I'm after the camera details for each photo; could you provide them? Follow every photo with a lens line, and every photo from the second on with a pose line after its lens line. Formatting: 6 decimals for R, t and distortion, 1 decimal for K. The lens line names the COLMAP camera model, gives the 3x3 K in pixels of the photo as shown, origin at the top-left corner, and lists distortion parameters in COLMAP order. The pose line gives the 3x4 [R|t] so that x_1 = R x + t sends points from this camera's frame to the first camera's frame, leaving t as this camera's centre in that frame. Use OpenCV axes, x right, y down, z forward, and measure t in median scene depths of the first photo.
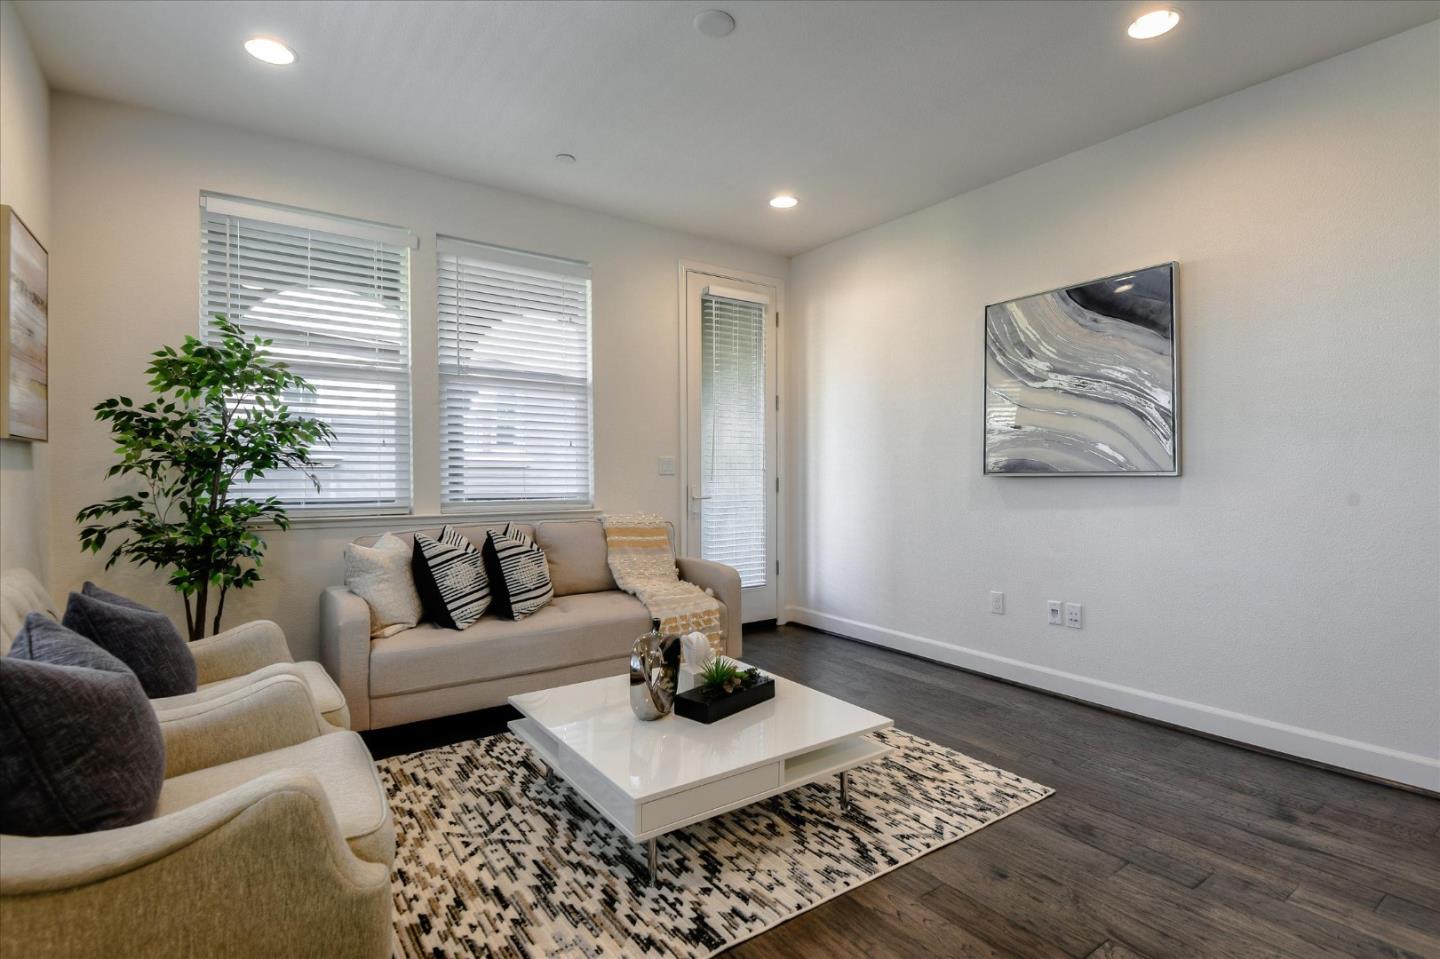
lens RADIAL K [[695.3, 0, 734.3], [0, 695.3, 475.5], [0, 0, 1]] dist [0.004337, -0.007134]
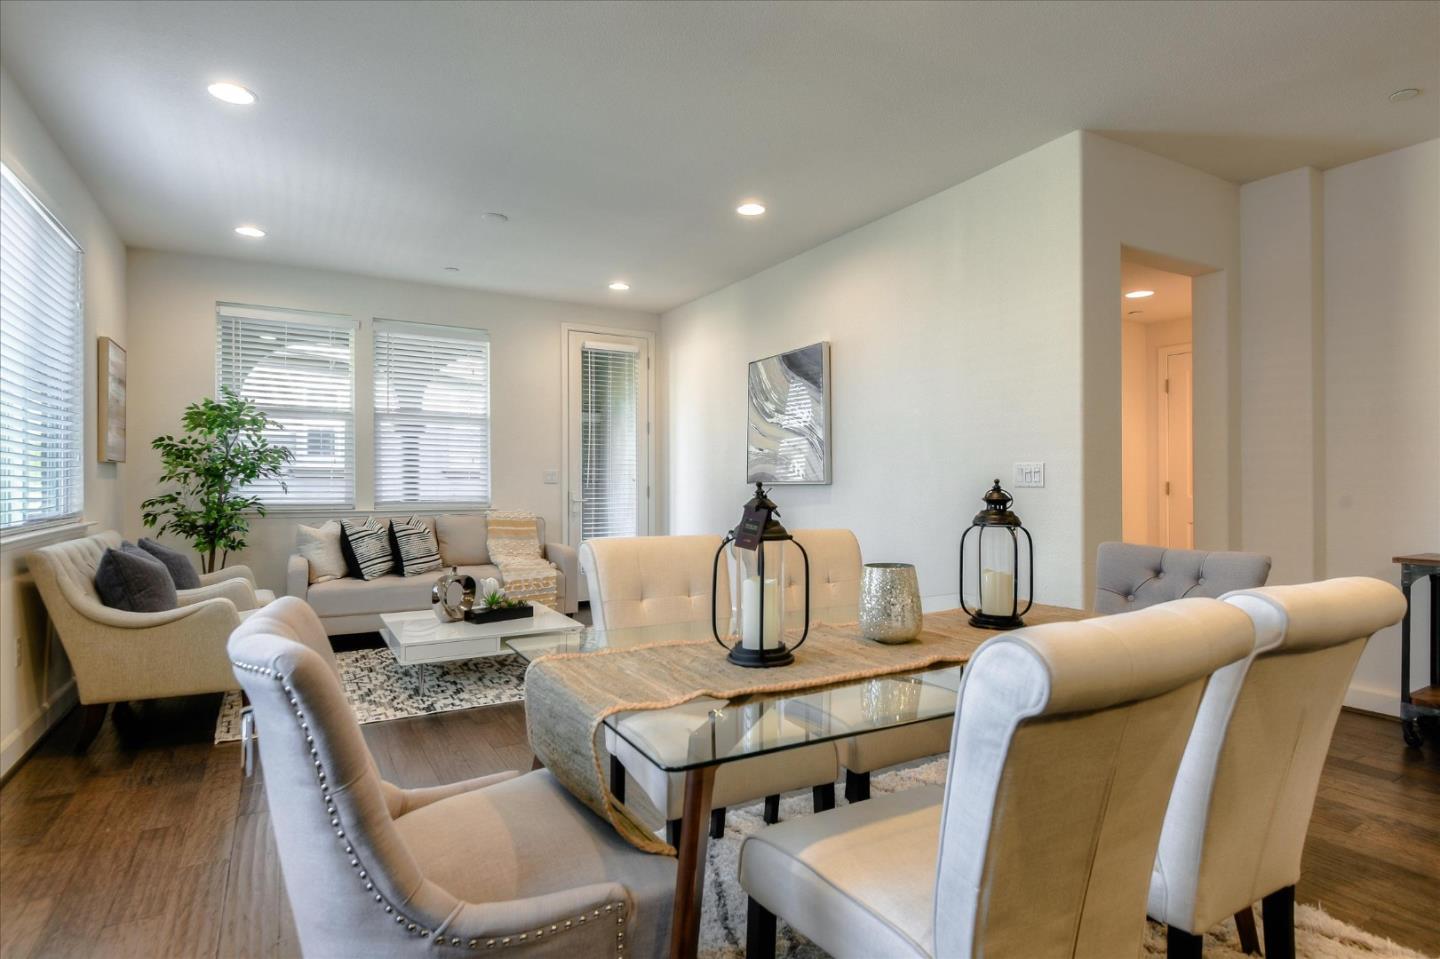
lens RADIAL K [[754.5, 0, 743.4], [0, 754.5, 477.3], [0, 0, 1]] dist [0.001535, -0.001252]
pose [[0.996692, 0.001867, -0.081248, 0.624396], [-0.002837, 0.999926, -0.011825, 0.005371], [0.081220, 0.012016, 0.996624, -0.671744]]
